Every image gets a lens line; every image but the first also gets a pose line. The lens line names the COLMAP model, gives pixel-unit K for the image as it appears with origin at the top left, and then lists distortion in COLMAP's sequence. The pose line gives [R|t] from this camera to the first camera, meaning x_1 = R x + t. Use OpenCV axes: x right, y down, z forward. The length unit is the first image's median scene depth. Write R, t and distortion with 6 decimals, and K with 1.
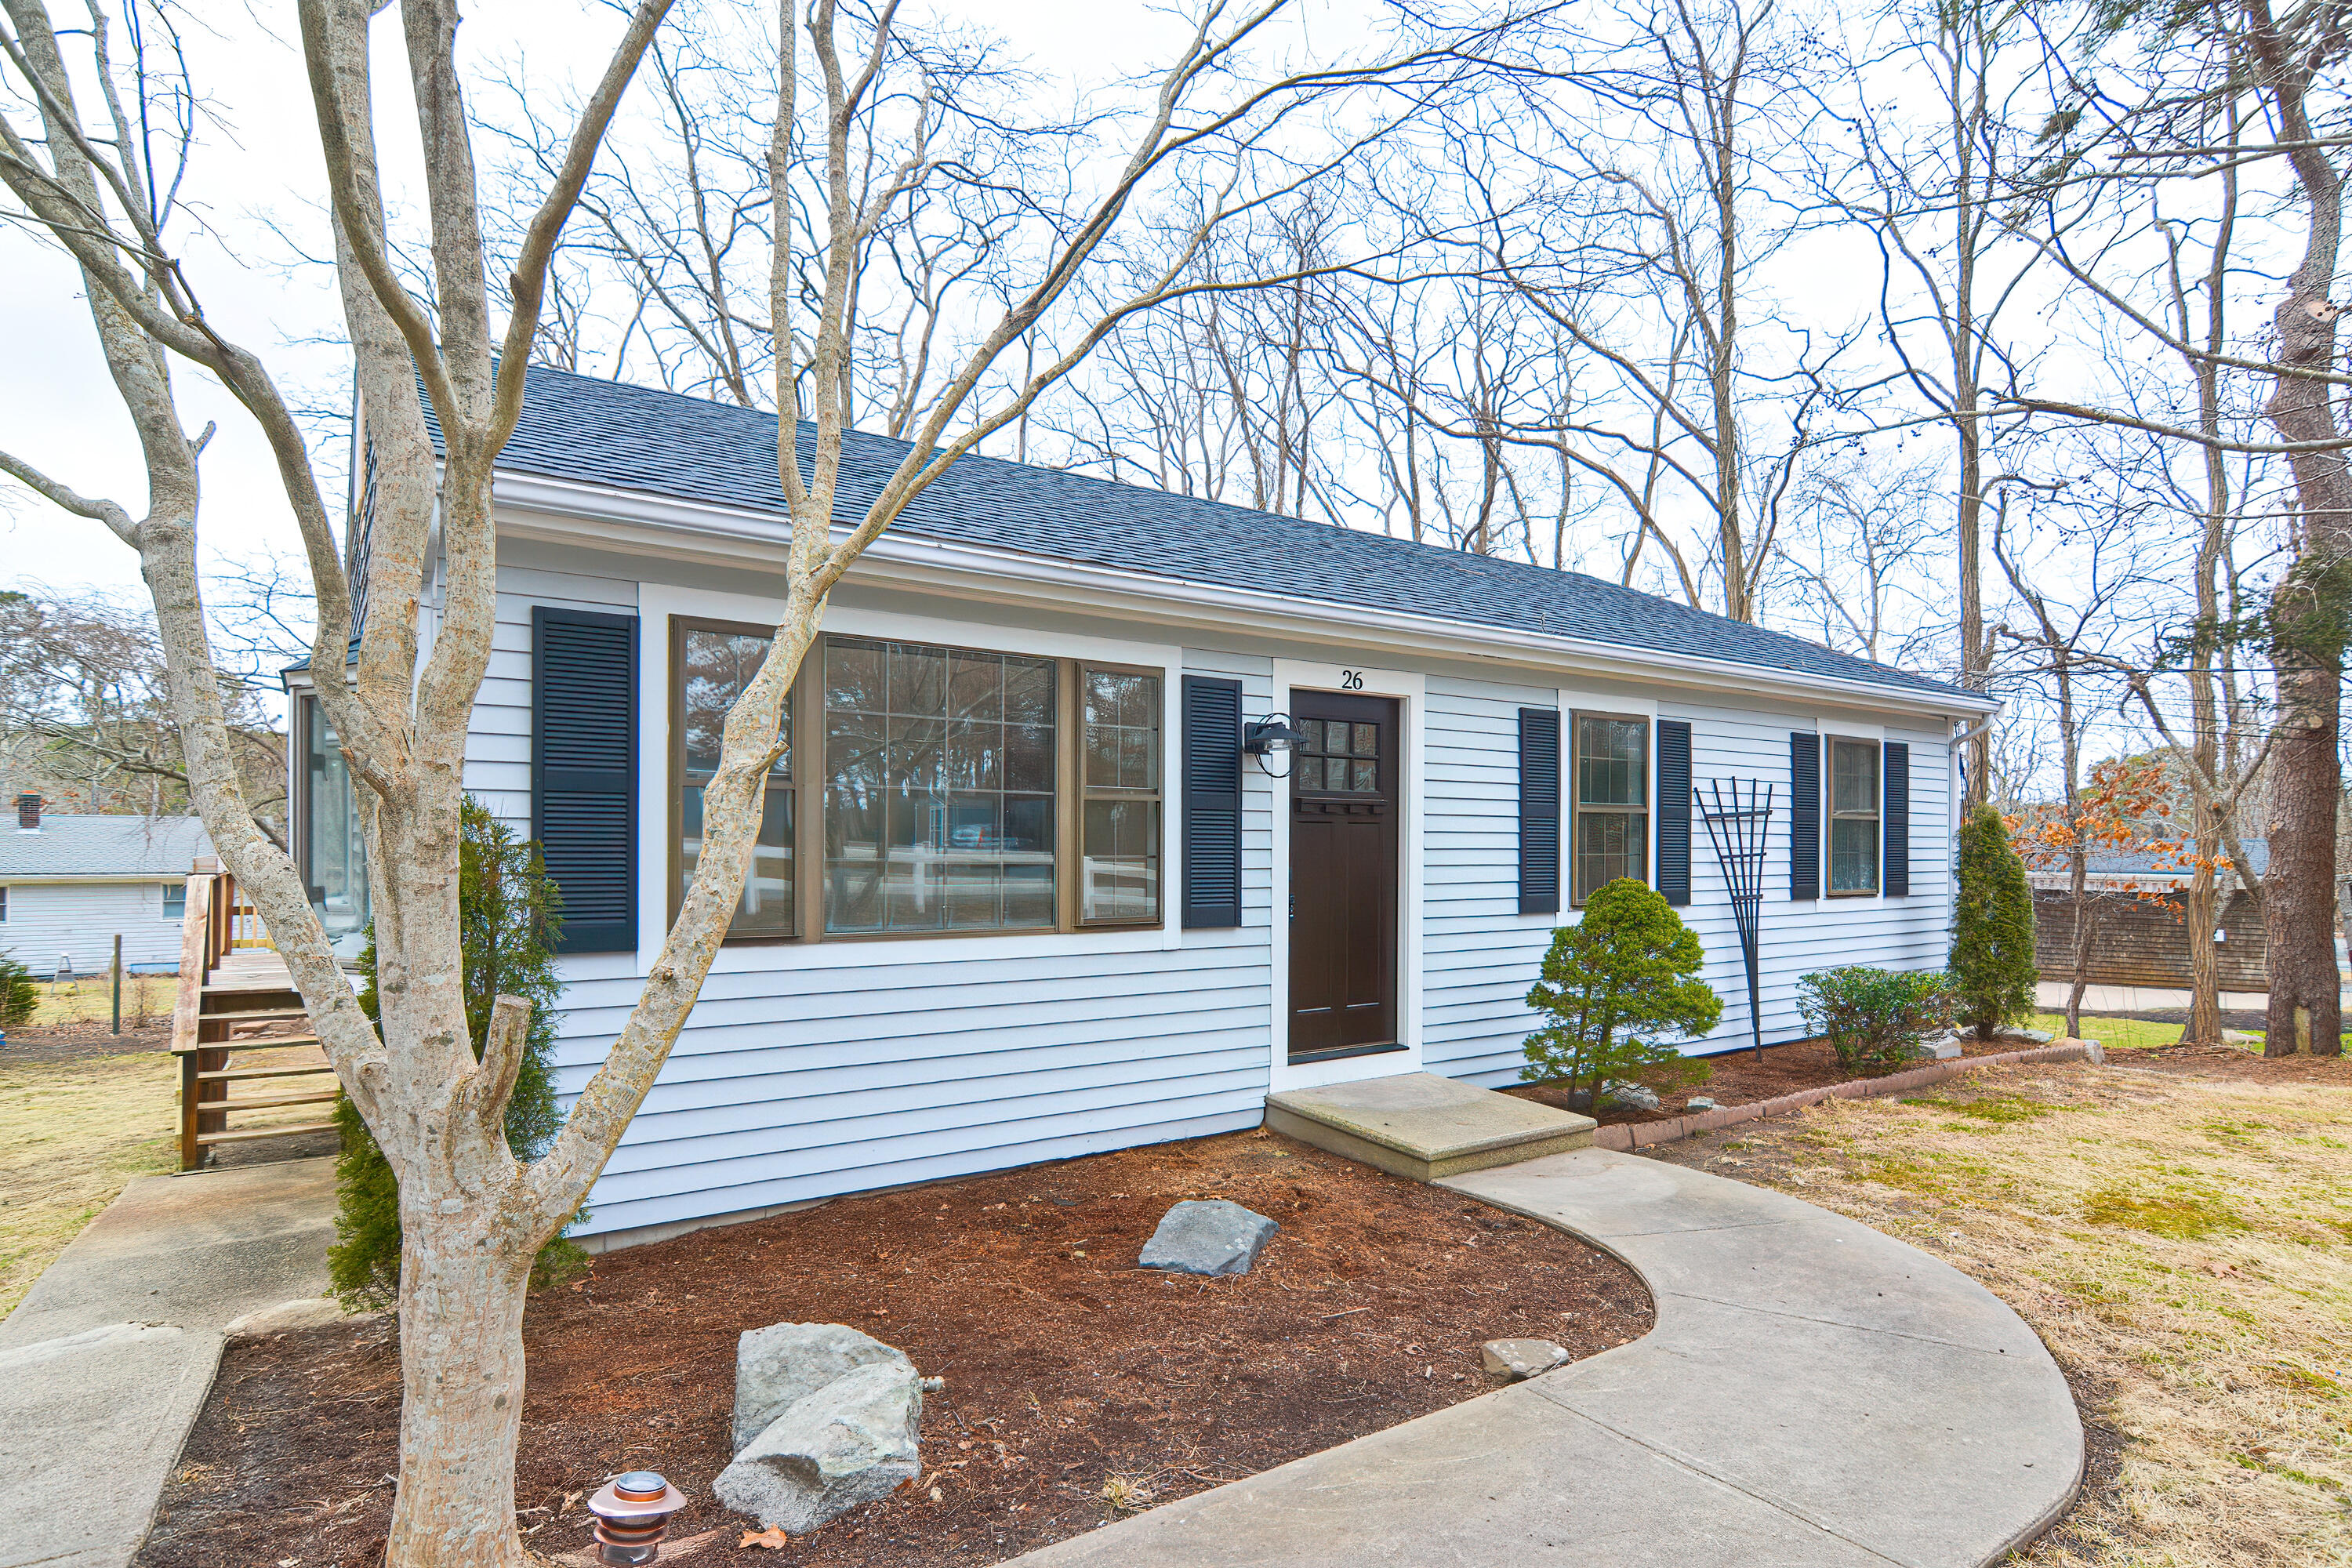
lens RADIAL K [[1241.8, 0, 1203.7], [0, 1241.8, 828.3], [0, 0, 1]] dist [-0.008588, -0.000383]
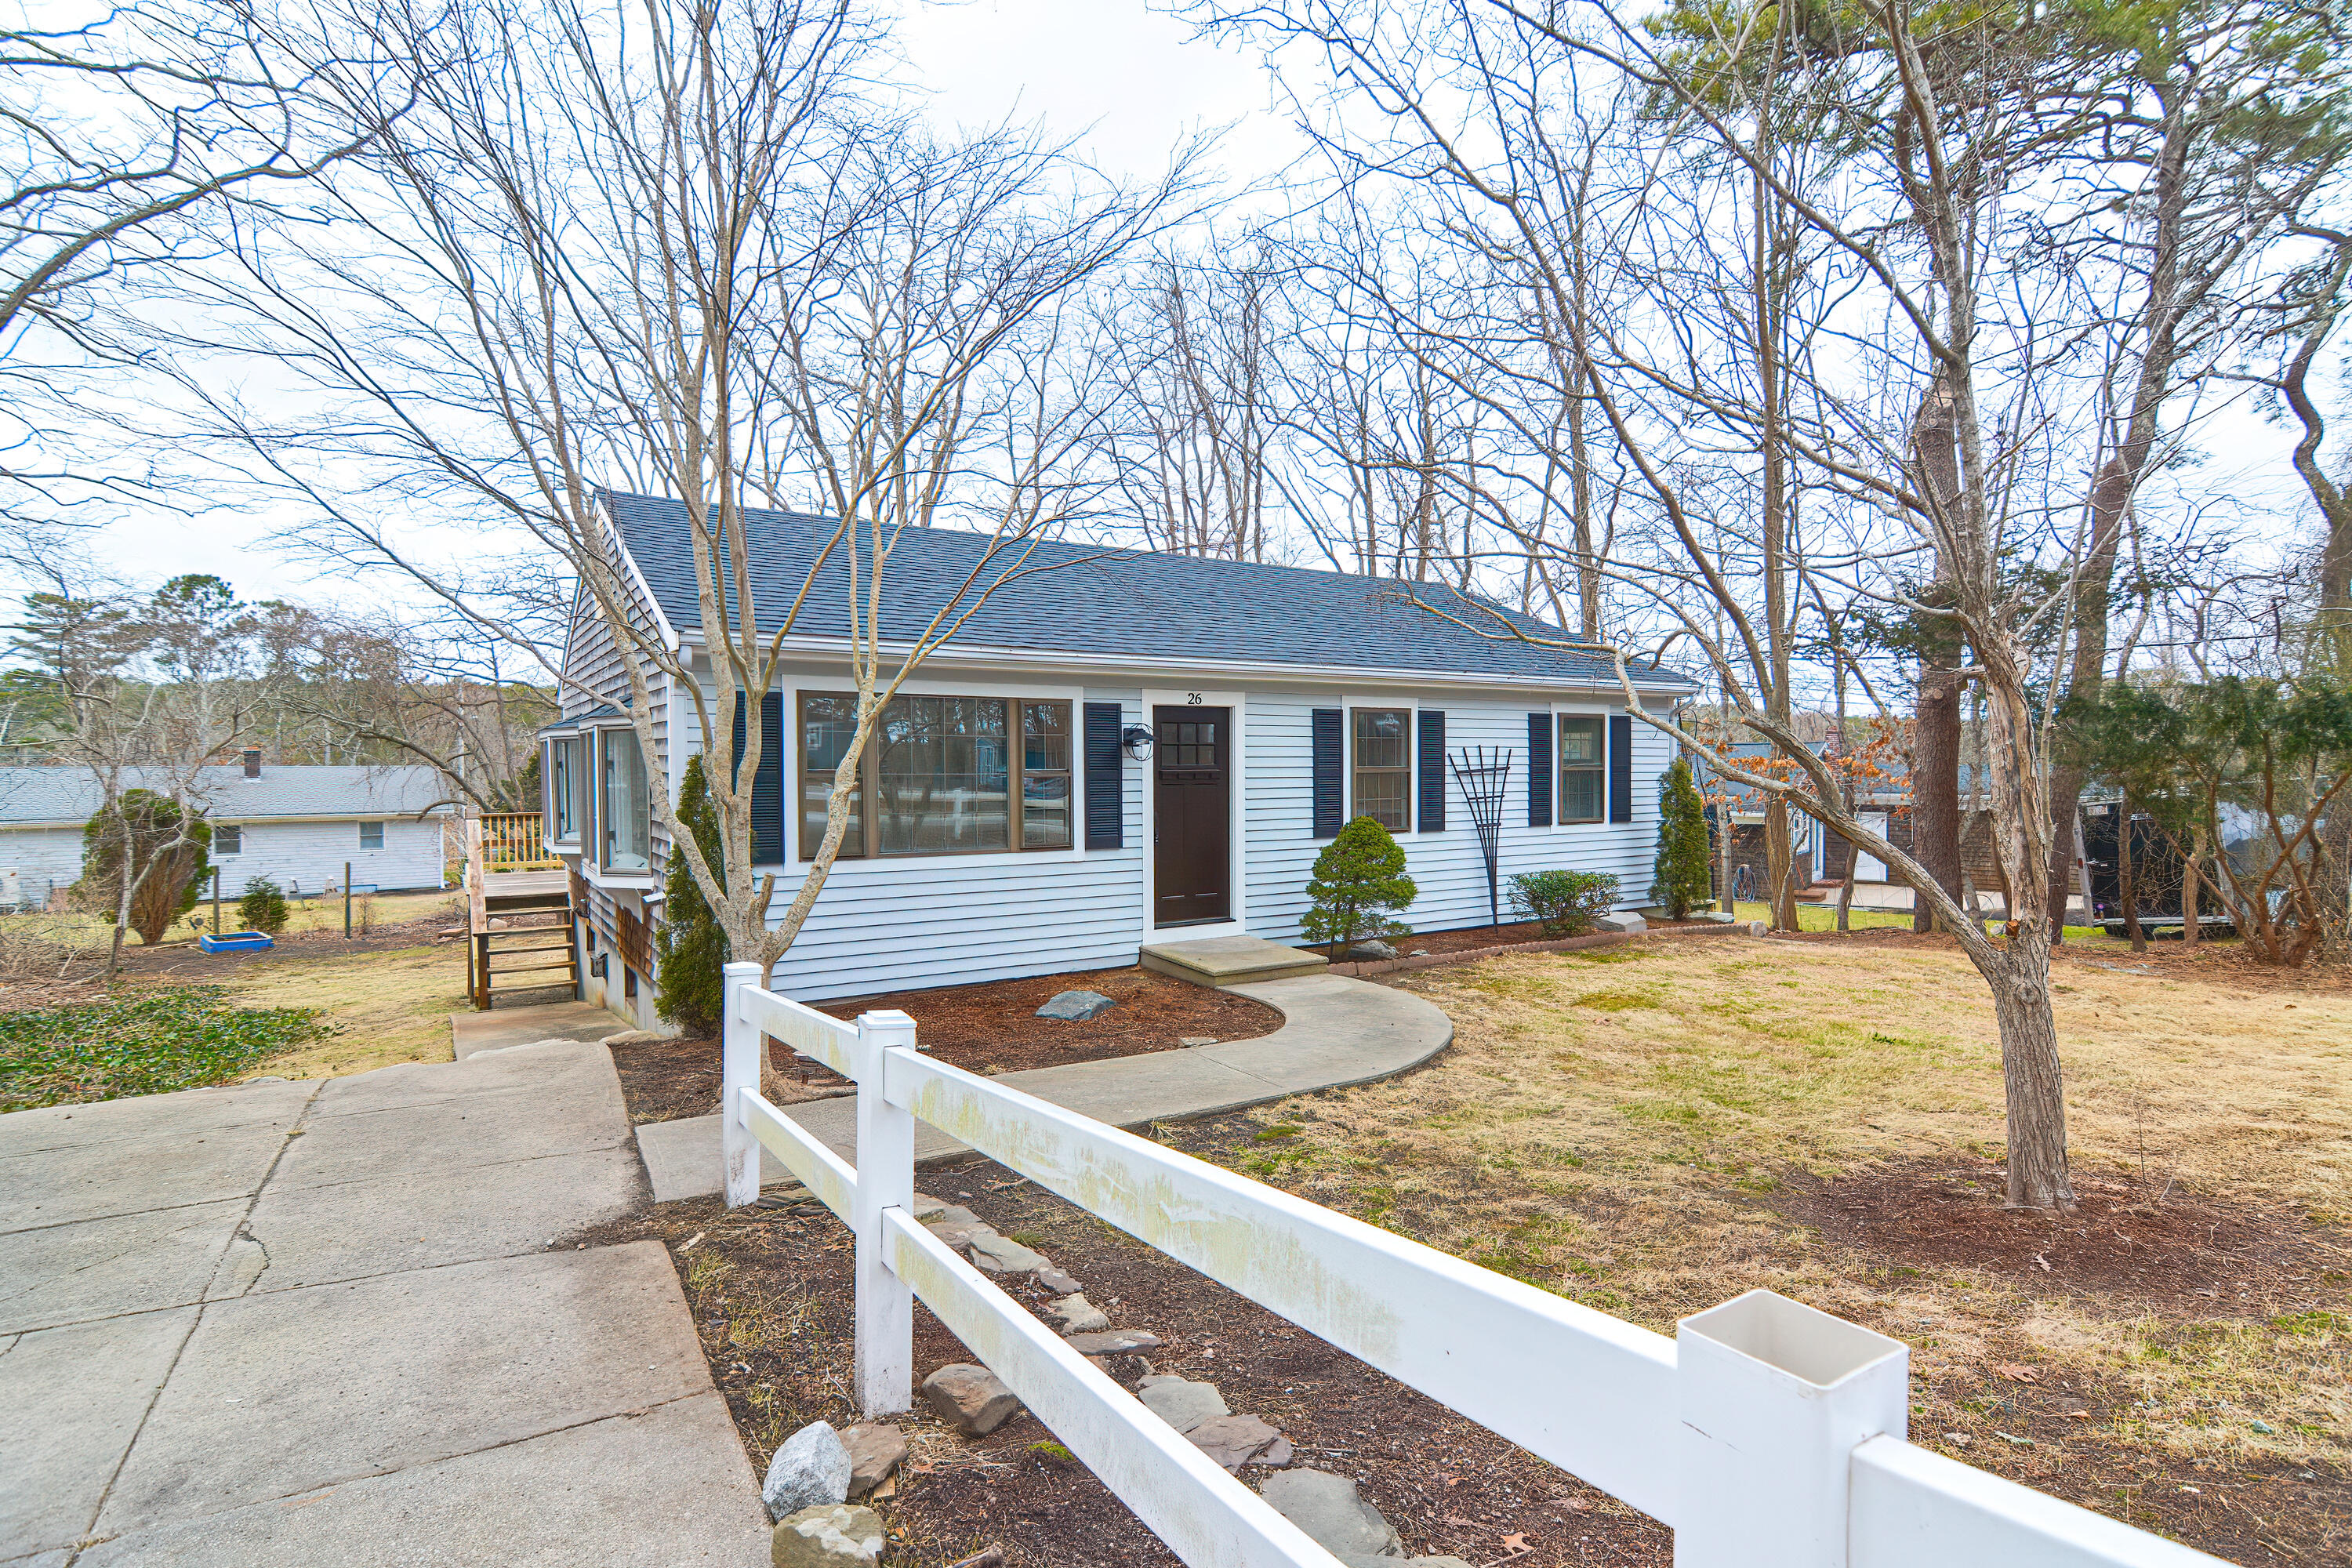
lens RADIAL K [[1151.1, 0, 1192.9], [0, 1151.1, 777.4], [0, 0, 1]] dist [-0.003638, -0.004851]
pose [[0.999083, -0.011987, -0.041095, 0.172358], [0.012690, 0.999777, 0.016893, -0.038559], [0.040883, -0.017399, 0.999012, -0.516681]]
